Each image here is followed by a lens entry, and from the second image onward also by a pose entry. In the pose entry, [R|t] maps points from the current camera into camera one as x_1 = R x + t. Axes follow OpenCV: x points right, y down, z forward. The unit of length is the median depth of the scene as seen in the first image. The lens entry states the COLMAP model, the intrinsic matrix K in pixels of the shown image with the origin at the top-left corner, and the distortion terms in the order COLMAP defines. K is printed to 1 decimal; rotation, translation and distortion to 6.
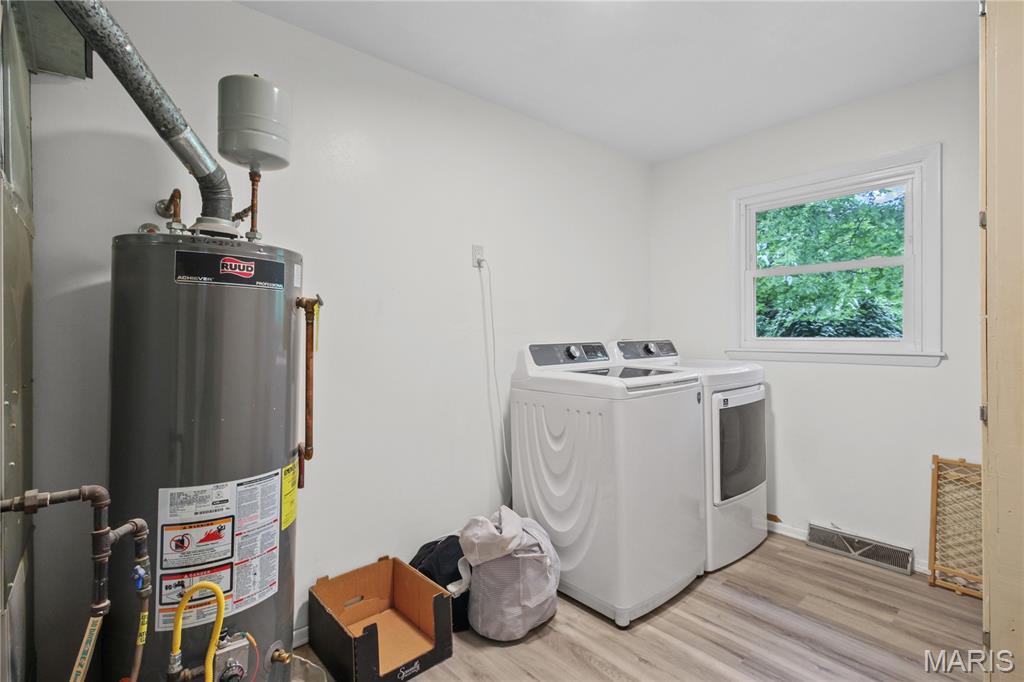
lens RADIAL K [[478.6, 0, 513.0], [0, 478.6, 333.4], [0, 0, 1]] dist [-0.004679, -0.000502]
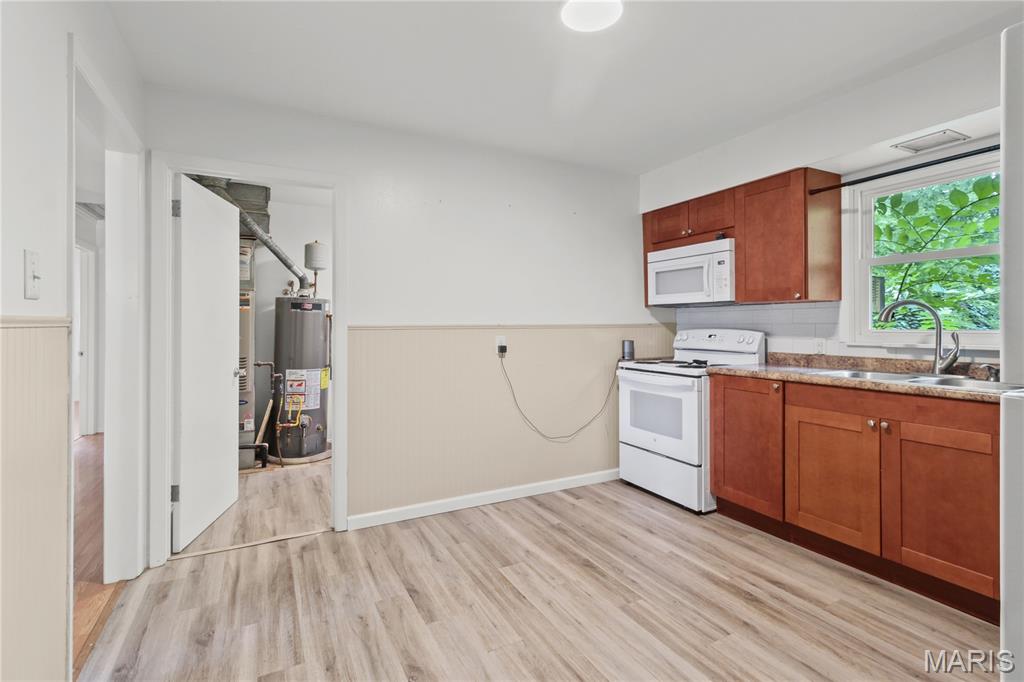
lens RADIAL K [[478.6, 0, 512.0], [0, 478.6, 321.7], [0, 0, 1]] dist [-0.004679, -0.000502]
pose [[0.974006, 0.006070, -0.226441, 1.458349], [-0.007517, 0.999956, -0.005528, -0.017583], [0.226397, 0.007087, 0.974009, -1.791547]]
